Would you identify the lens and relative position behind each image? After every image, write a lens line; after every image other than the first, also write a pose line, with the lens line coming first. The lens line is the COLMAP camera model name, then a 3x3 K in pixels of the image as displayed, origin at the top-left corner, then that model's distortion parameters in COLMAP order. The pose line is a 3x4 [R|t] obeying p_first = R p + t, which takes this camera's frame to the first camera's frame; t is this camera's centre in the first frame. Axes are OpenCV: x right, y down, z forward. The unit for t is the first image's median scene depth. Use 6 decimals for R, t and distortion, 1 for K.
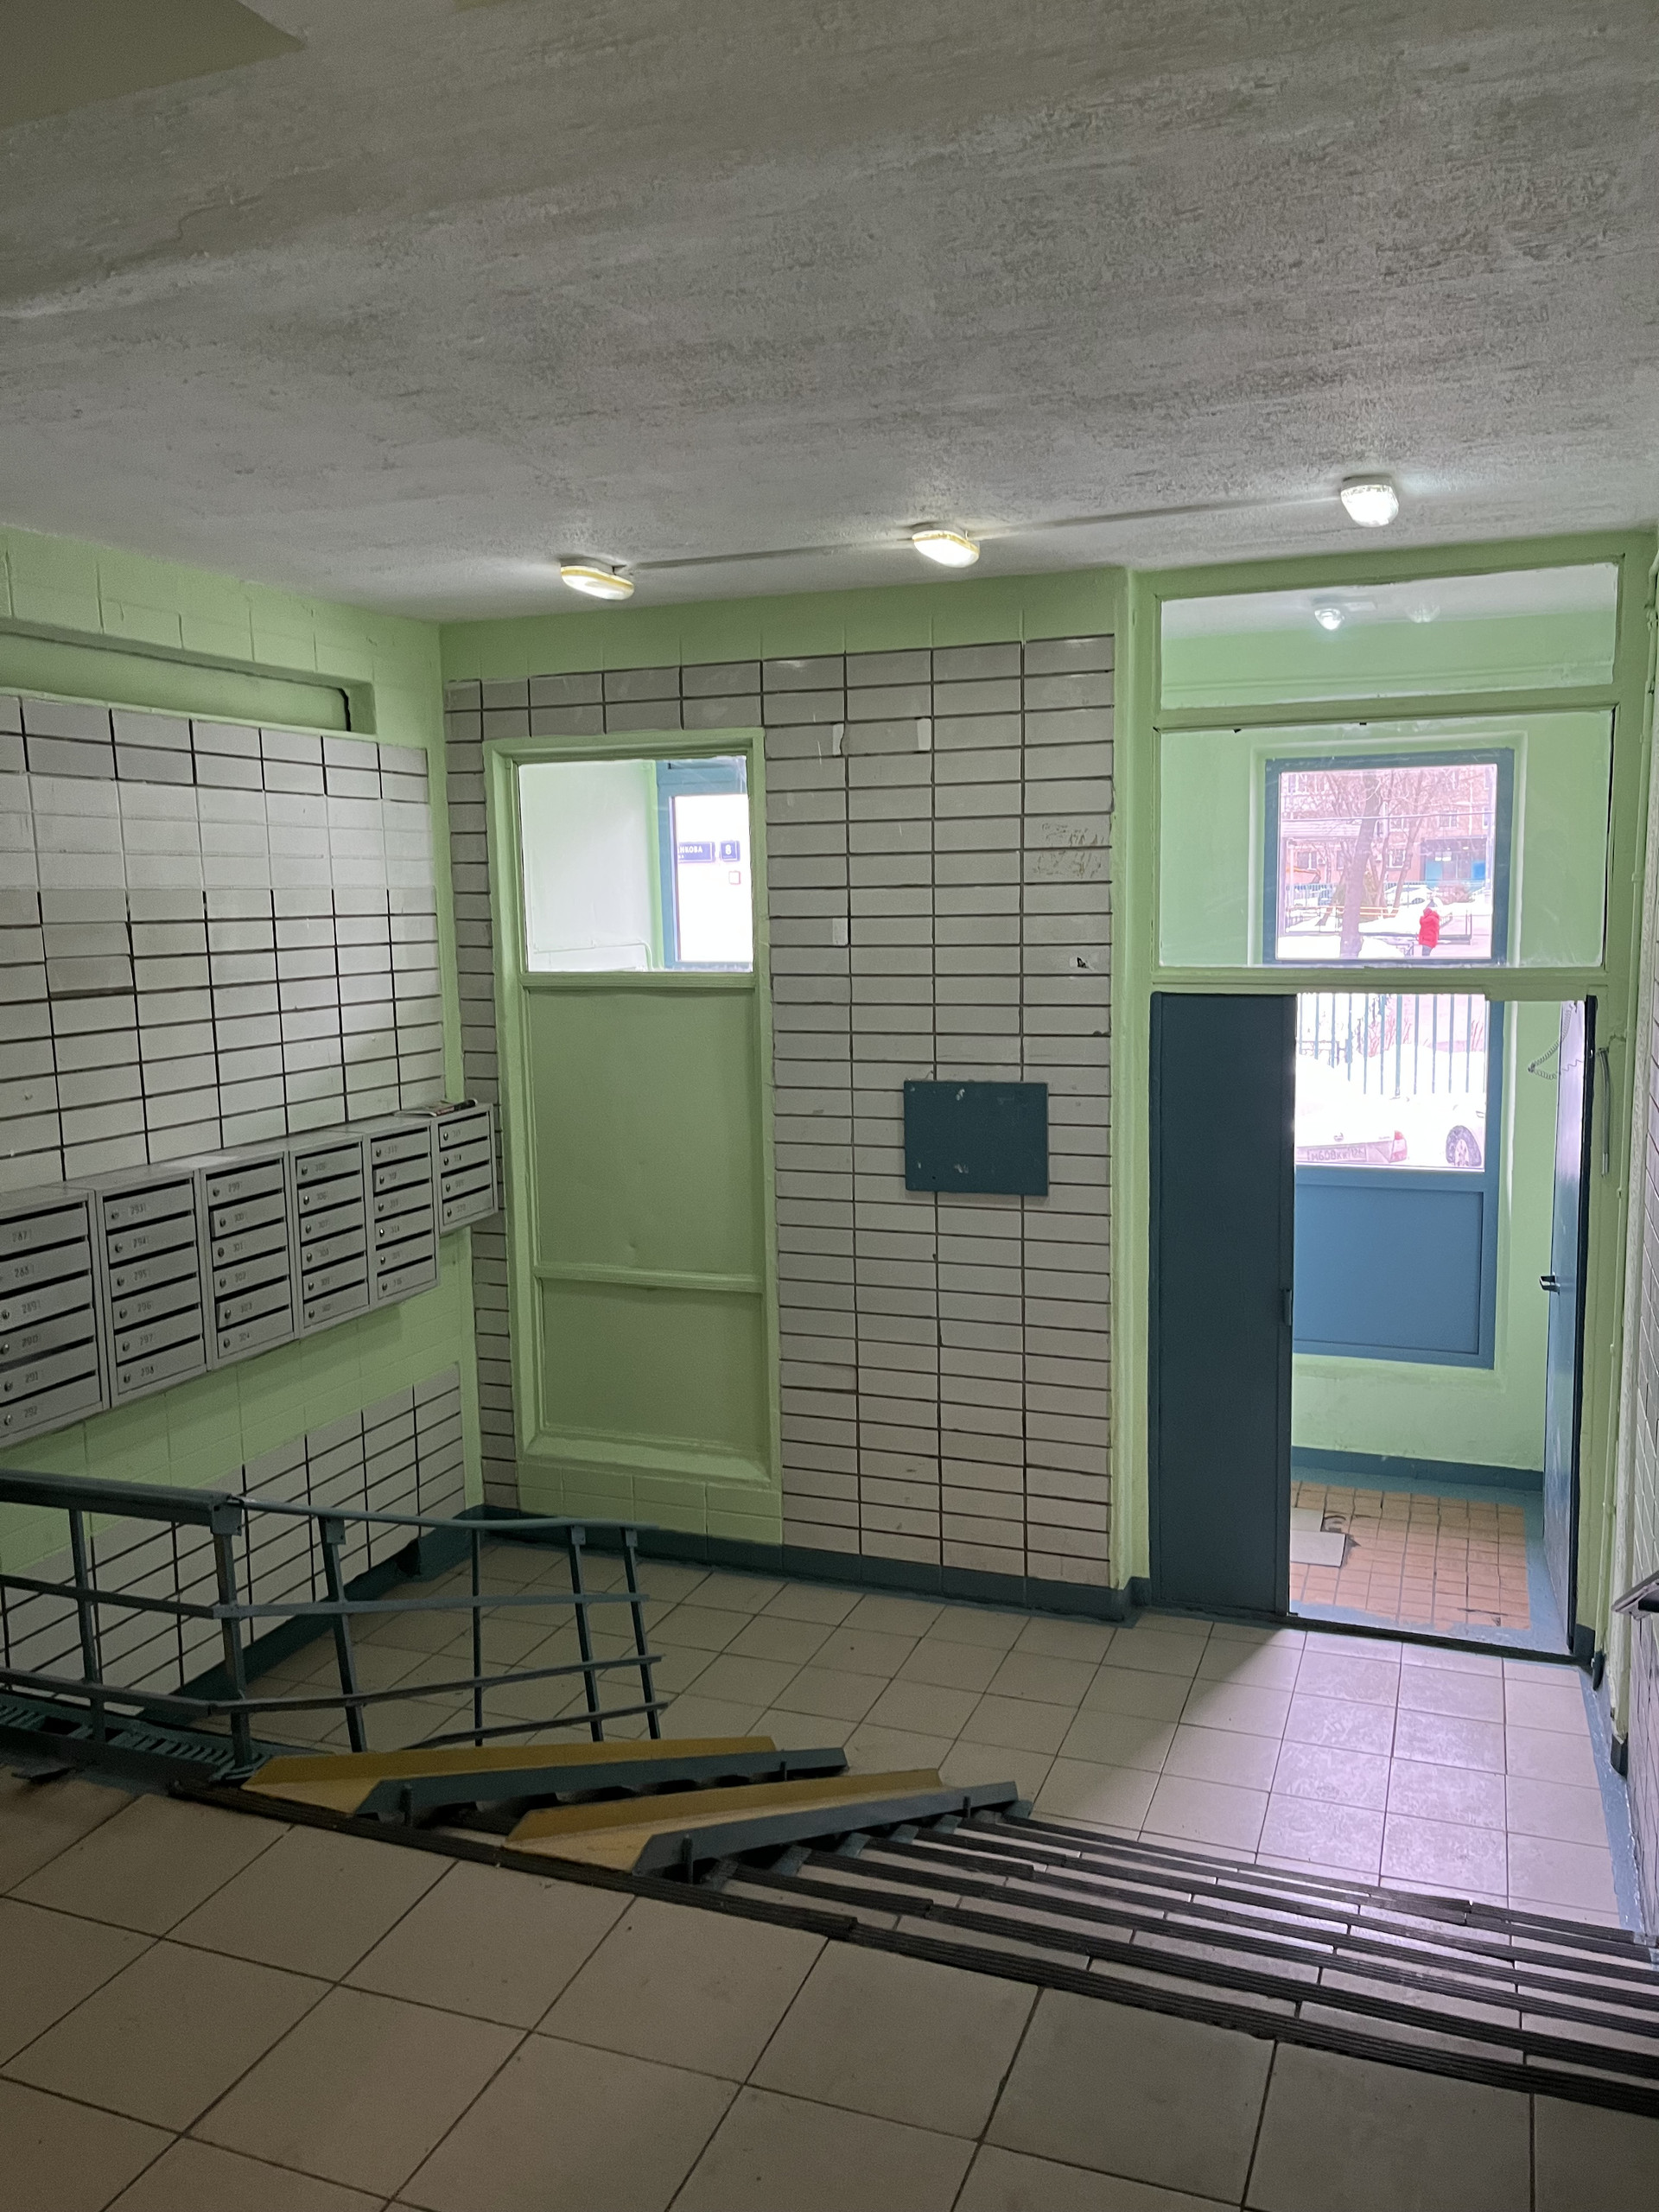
lens RADIAL K [[1745.1, 0, 810.9], [0, 1745.1, 1115.5], [0, 0, 1]] dist [0.075873, -0.094519]
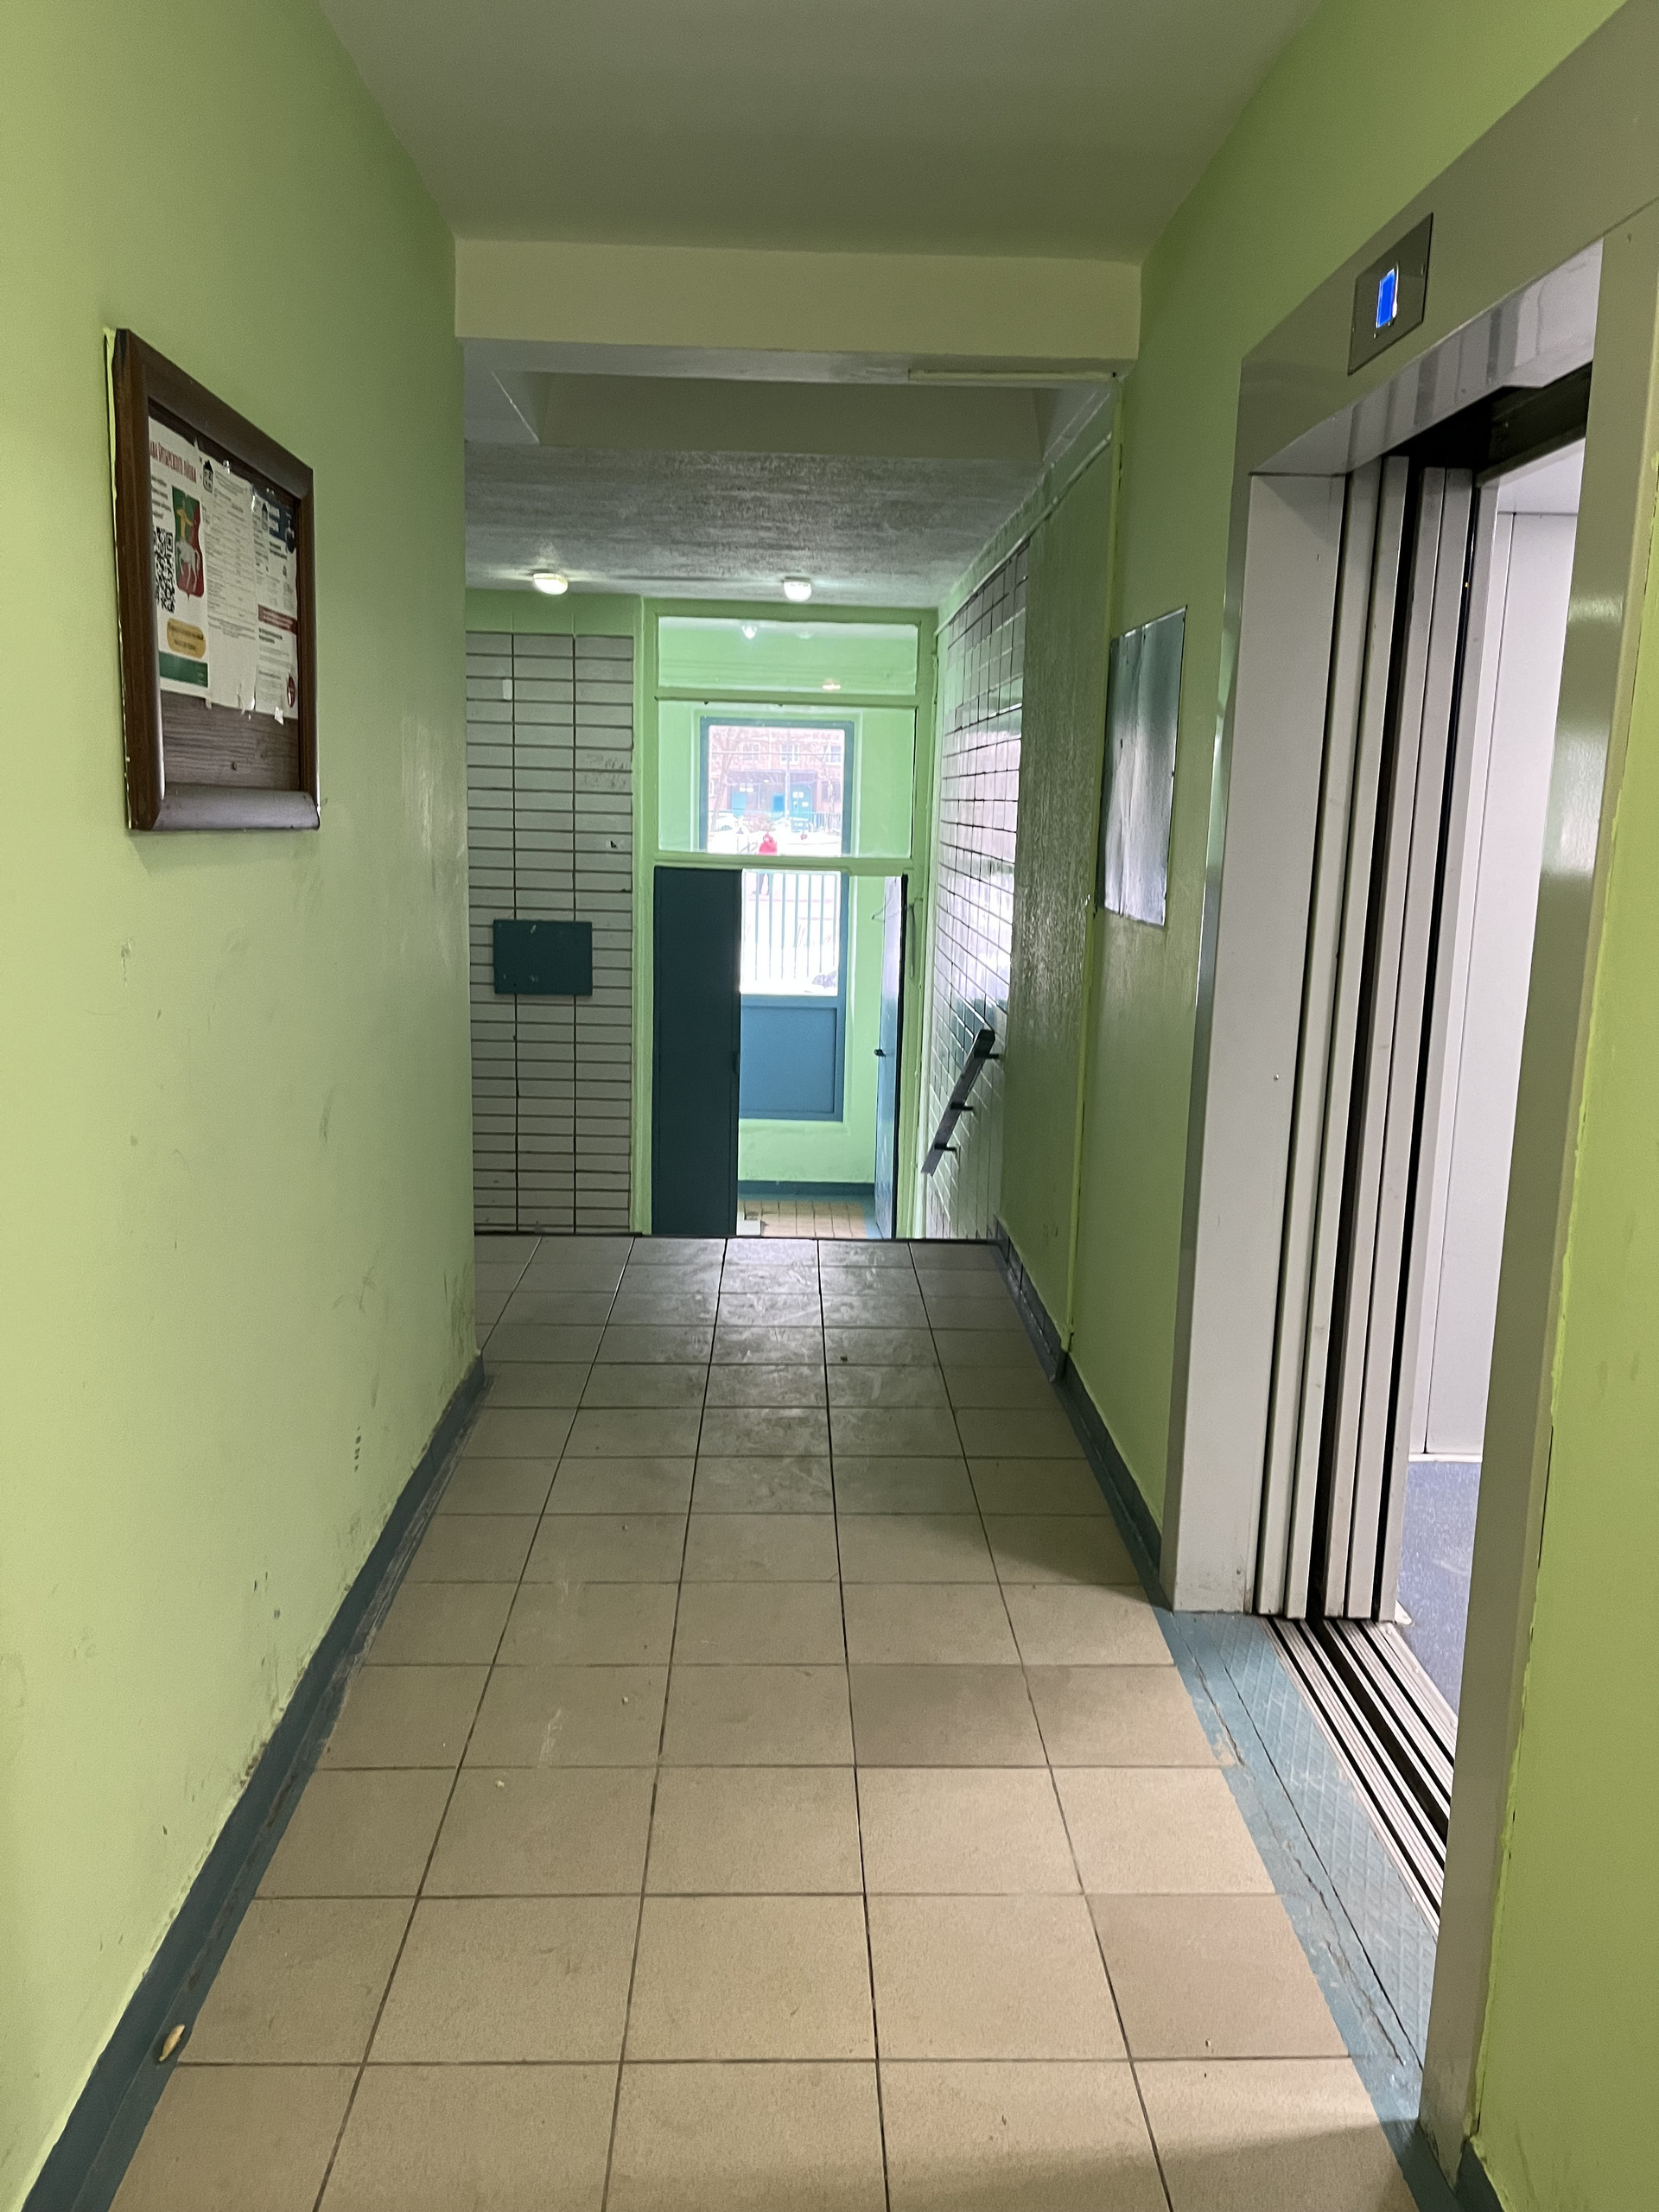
lens RADIAL K [[1745.1, 0, 841.8], [0, 1745.1, 1112.2], [0, 0, 1]] dist [0.075873, -0.094519]
pose [[0.921117, -0.022797, 0.388618, -0.267829], [0.005345, 0.998930, 0.045930, 0.080041], [-0.389249, -0.040230, 0.920254, -0.527059]]
